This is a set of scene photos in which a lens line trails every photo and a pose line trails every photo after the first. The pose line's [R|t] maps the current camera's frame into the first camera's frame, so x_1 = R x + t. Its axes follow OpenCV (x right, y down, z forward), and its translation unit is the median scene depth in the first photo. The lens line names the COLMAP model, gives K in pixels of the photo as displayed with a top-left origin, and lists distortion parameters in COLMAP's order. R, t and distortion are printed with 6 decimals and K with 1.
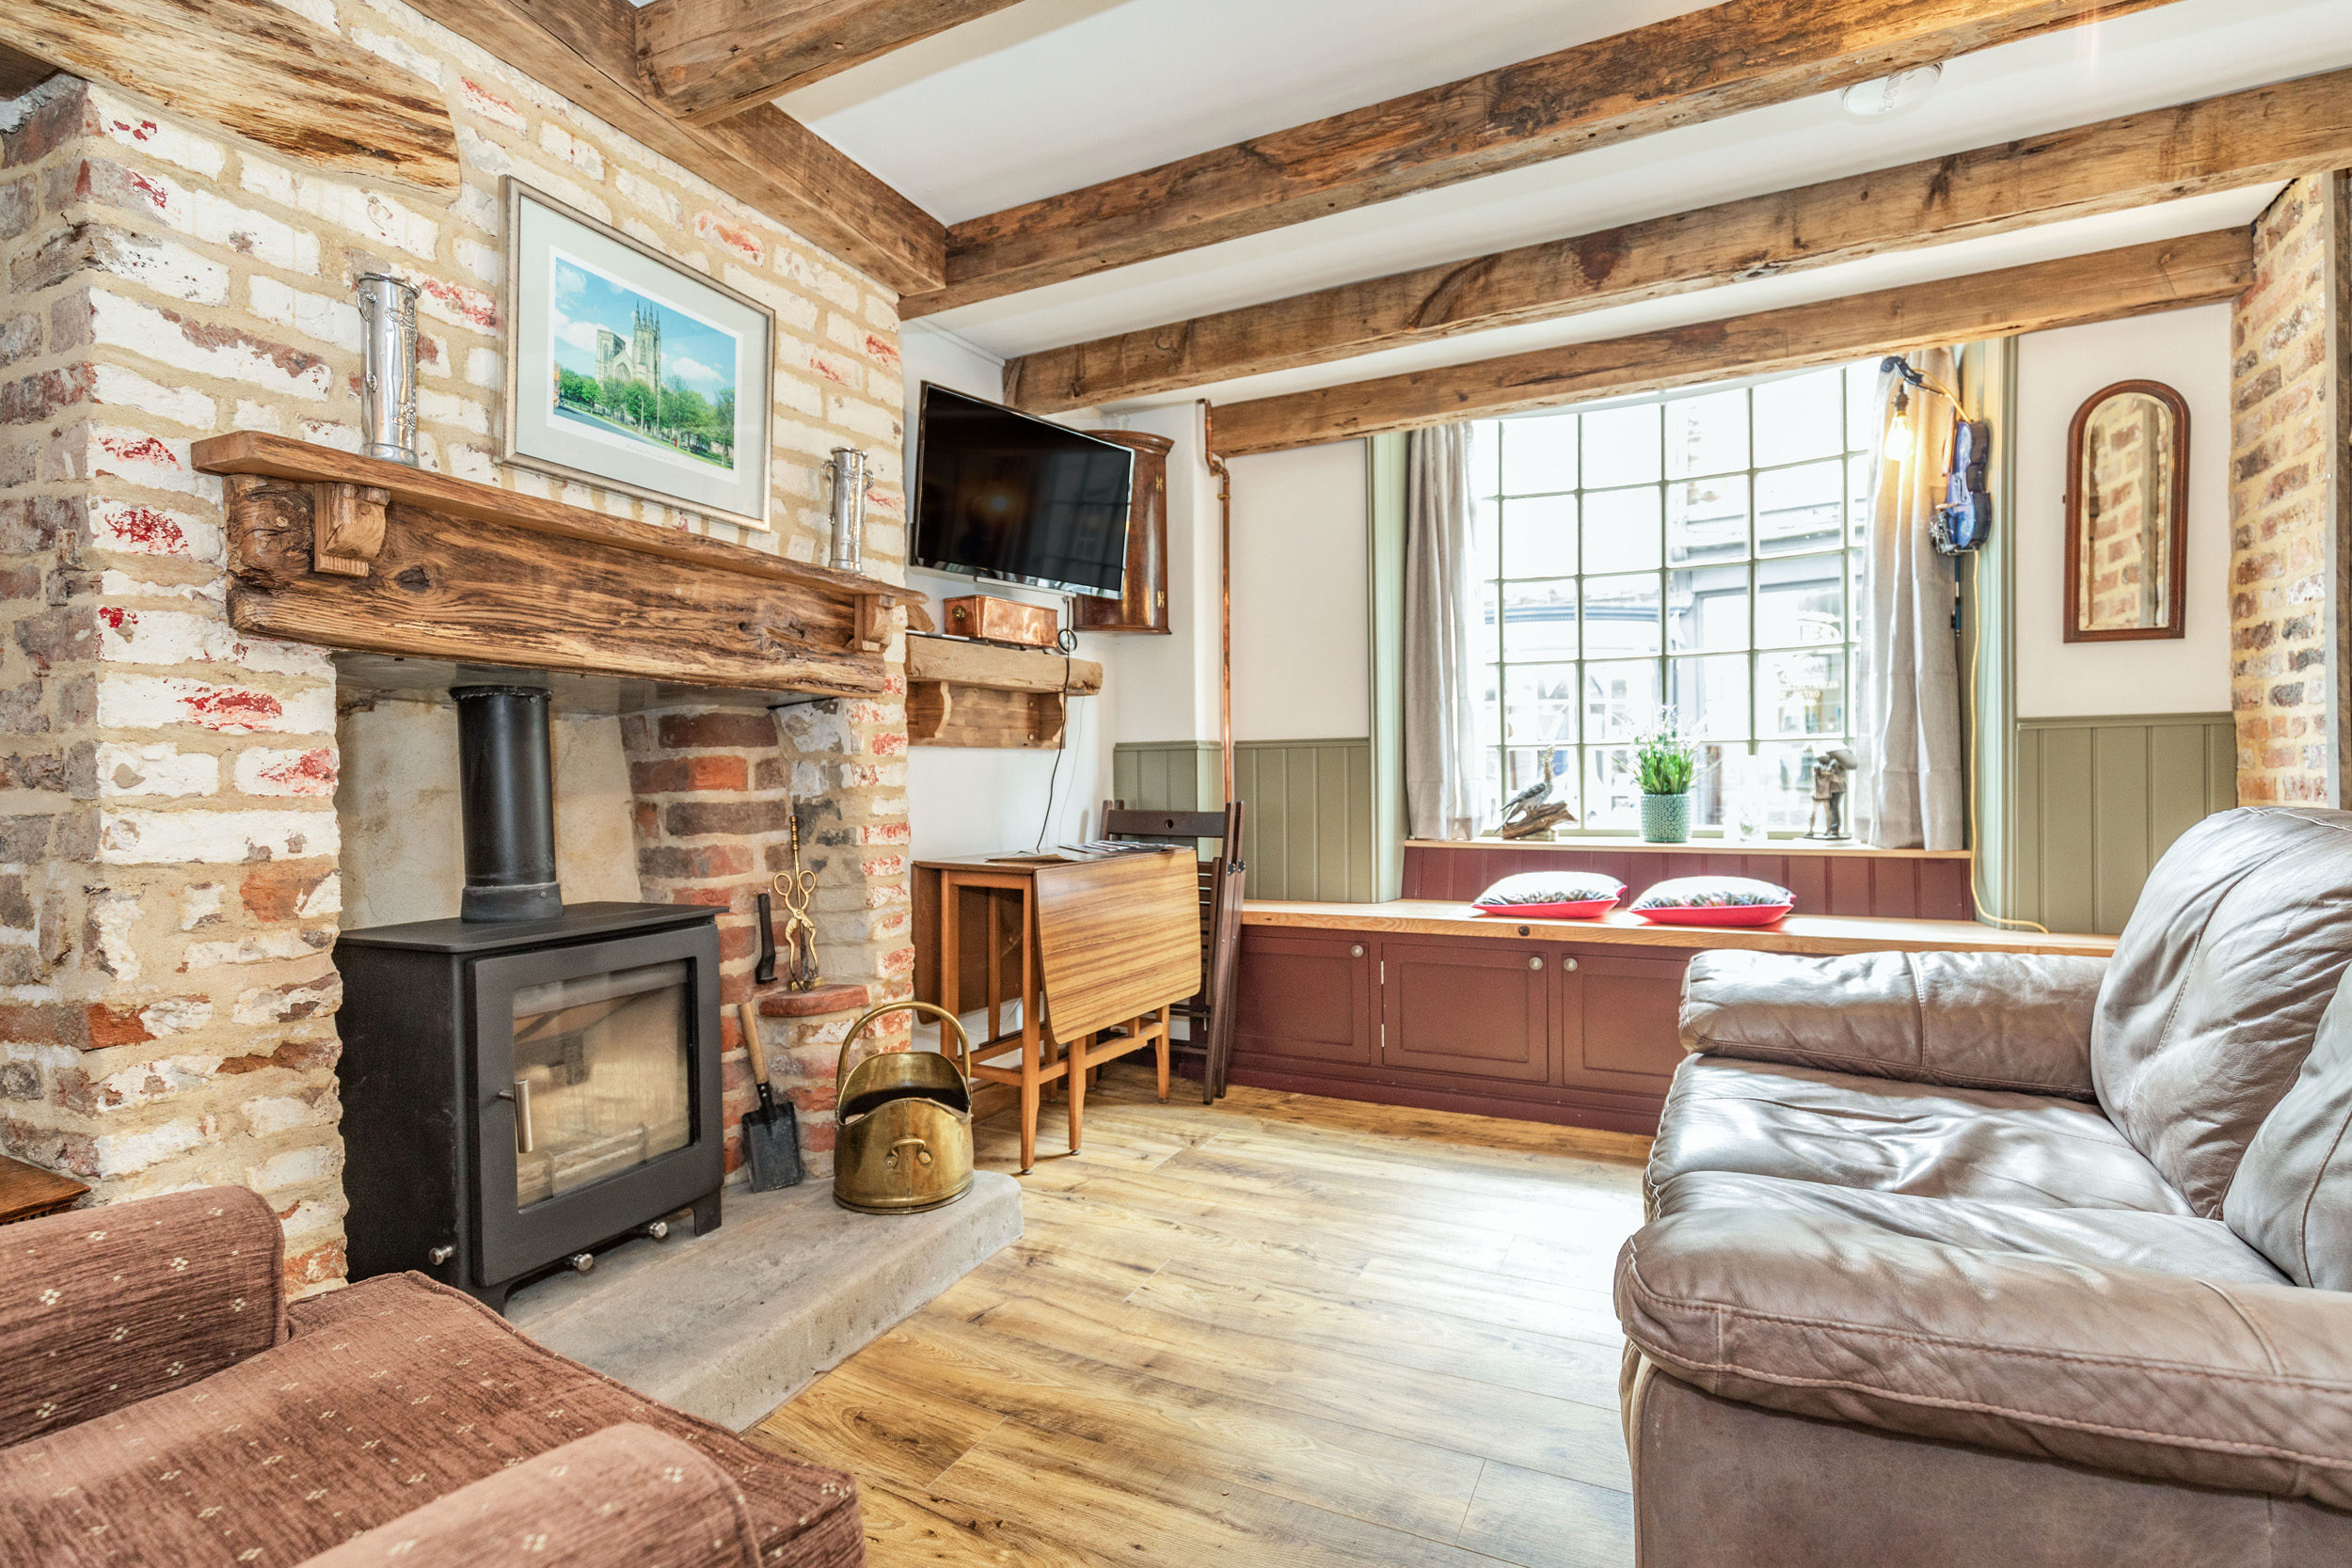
lens RADIAL K [[1041.6, 0, 1276.4], [0, 1041.6, 793.1], [0, 0, 1]] dist [0.000964, -0.000301]
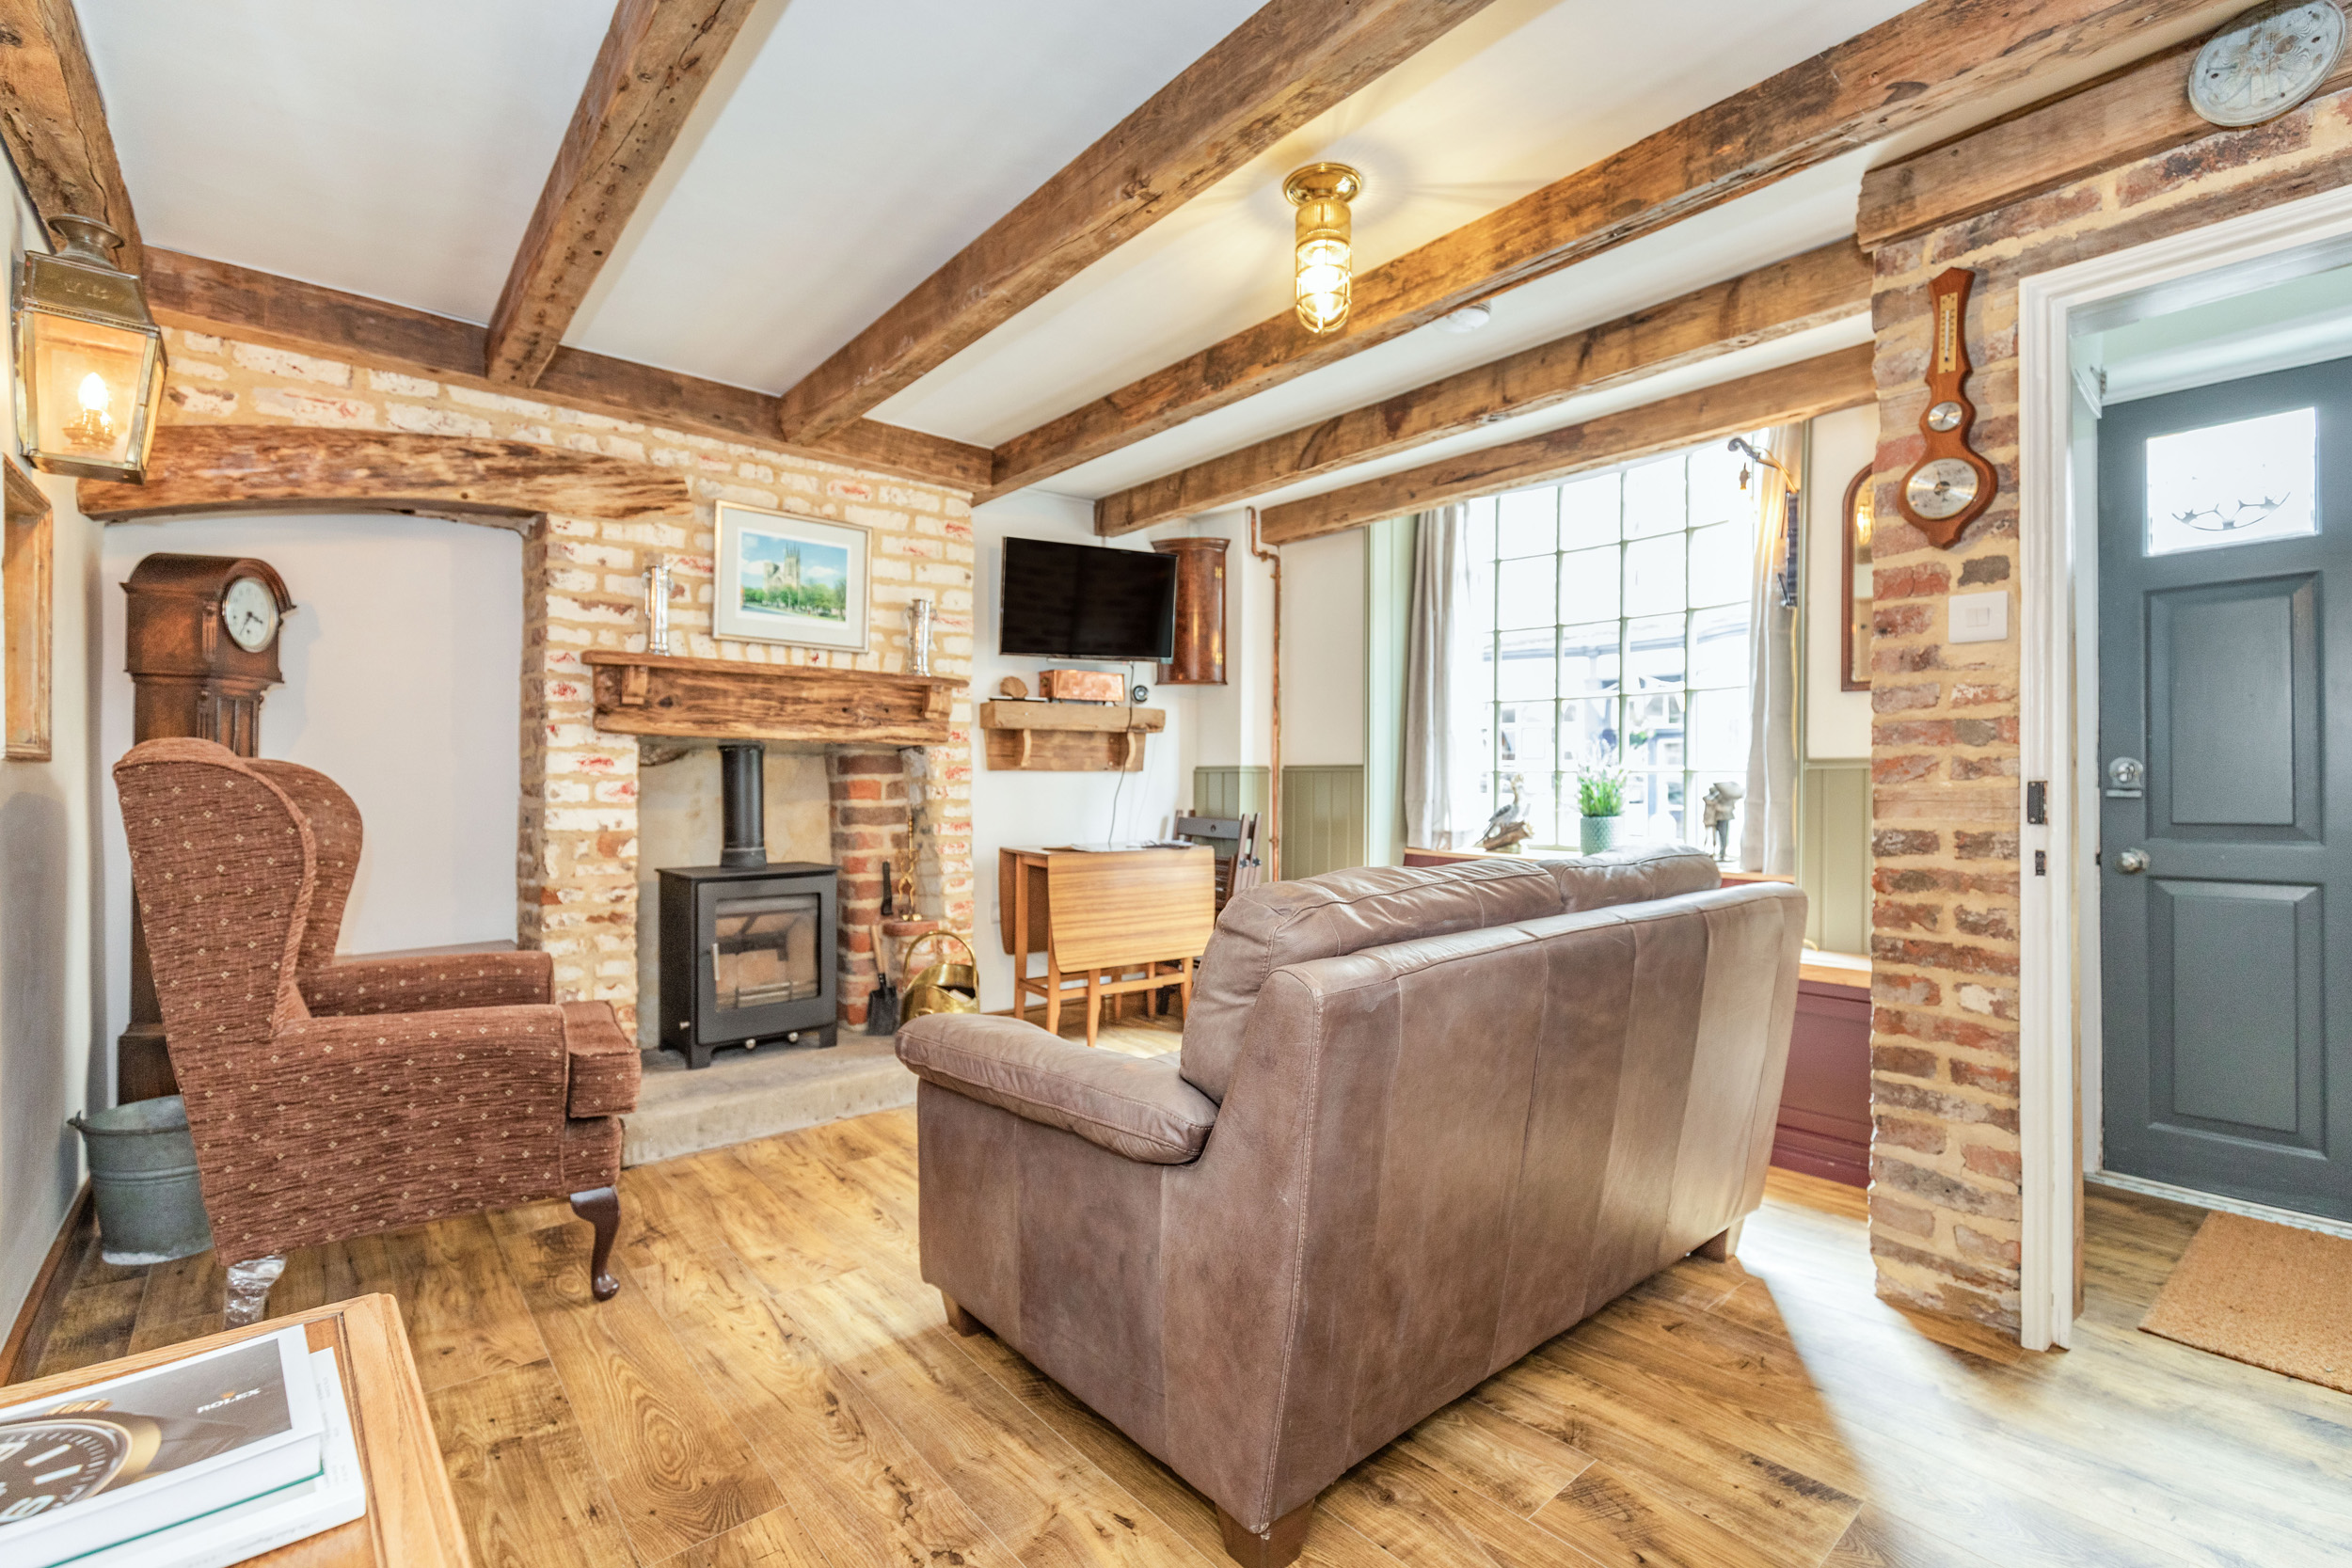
lens RADIAL K [[1080.0, 0, 1300.2], [0, 1080.0, 786.3], [0, 0, 1]] dist [0.000031, -0.000243]
pose [[0.920072, 0.016653, -0.391394, 0.718271], [-0.019612, 0.999801, -0.003564, -0.028713], [0.391257, 0.010955, 0.920216, -0.307896]]
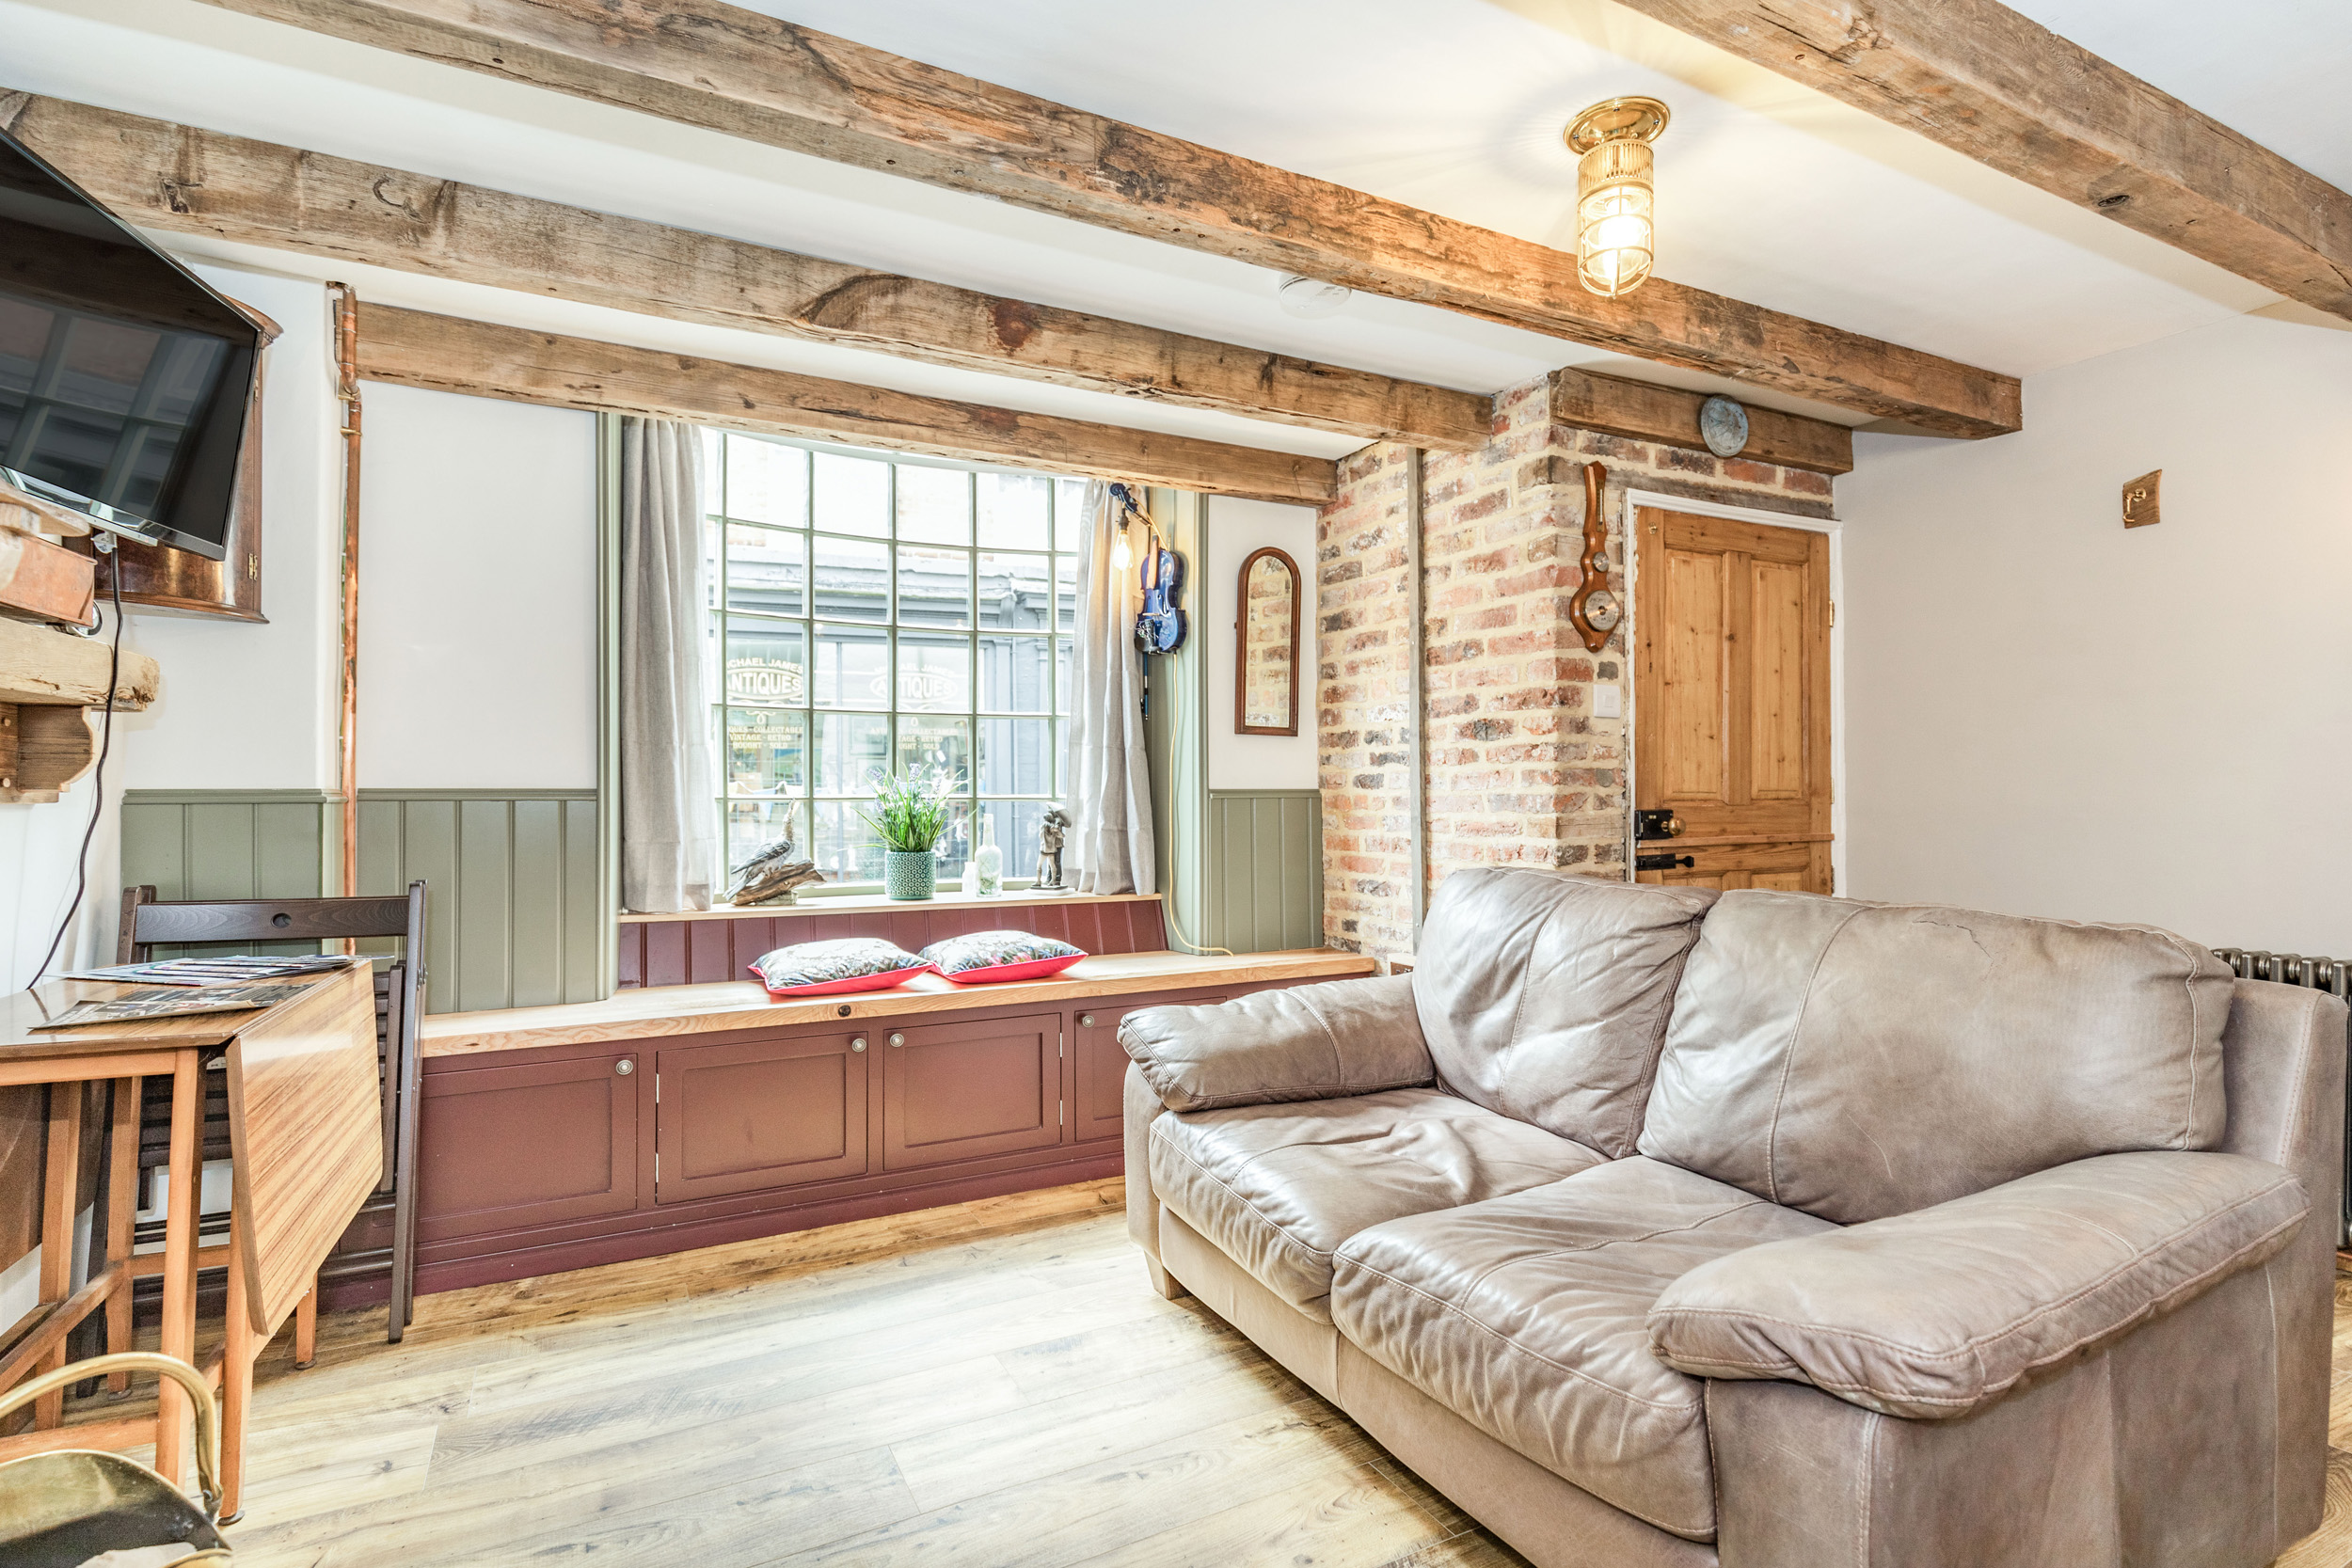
lens RADIAL K [[1011.9, 0, 1185.9], [0, 1011.9, 797.2], [0, 0, 1]] dist [0.005738, -0.000262]
pose [[0.658938, 0.015207, 0.752043, -0.291583], [0.009321, 0.999554, -0.028380, -0.032513], [-0.752139, 0.025711, 0.658502, 0.239765]]
